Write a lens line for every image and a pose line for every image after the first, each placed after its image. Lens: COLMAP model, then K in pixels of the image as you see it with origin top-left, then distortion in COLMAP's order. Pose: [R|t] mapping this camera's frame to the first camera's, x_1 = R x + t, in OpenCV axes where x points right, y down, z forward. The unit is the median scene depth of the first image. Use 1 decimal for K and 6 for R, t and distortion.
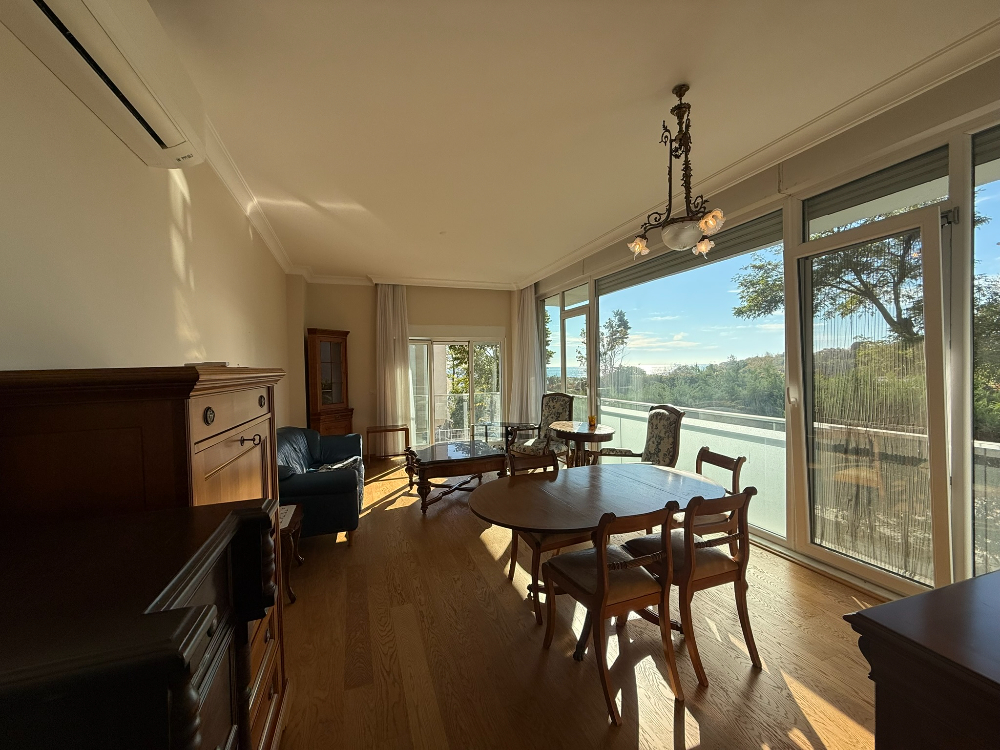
lens RADIAL K [[396.7, 0, 497.4], [0, 396.7, 374.5], [0, 0, 1]] dist [0.000920, 0.000089]
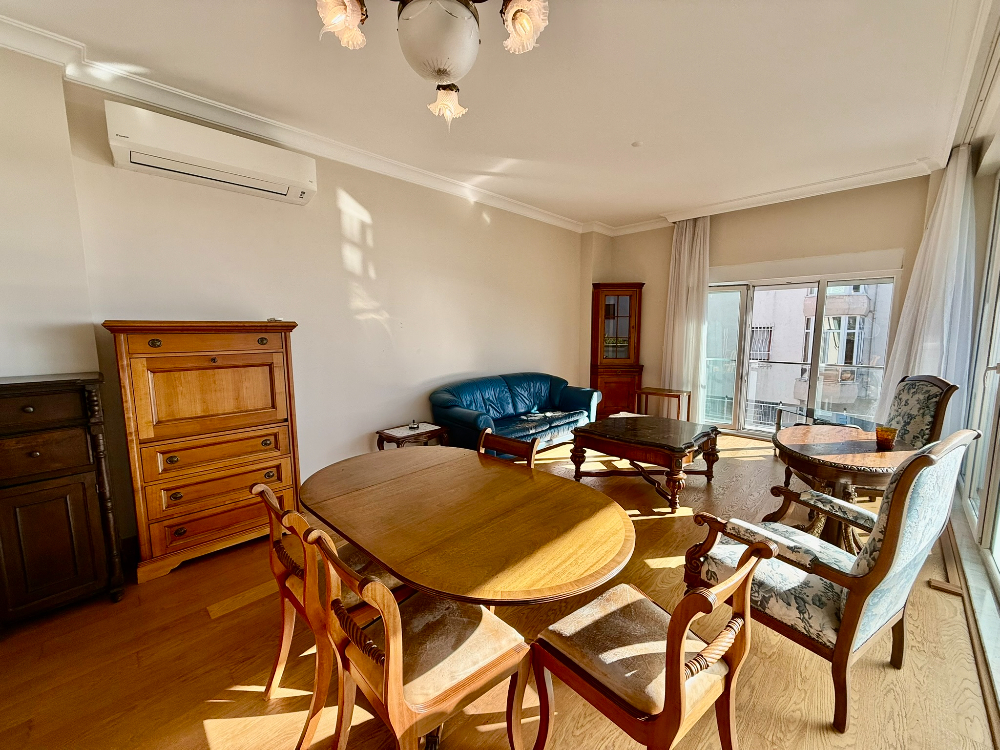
lens RADIAL K [[396.7, 0, 497.4], [0, 396.7, 374.5], [0, 0, 1]] dist [0.000920, 0.000089]
pose [[0.429874, 0.124649, -0.894243, 0.713140], [-0.020575, 0.991520, 0.128318, -0.015623], [0.902654, -0.036762, 0.428793, 0.609062]]
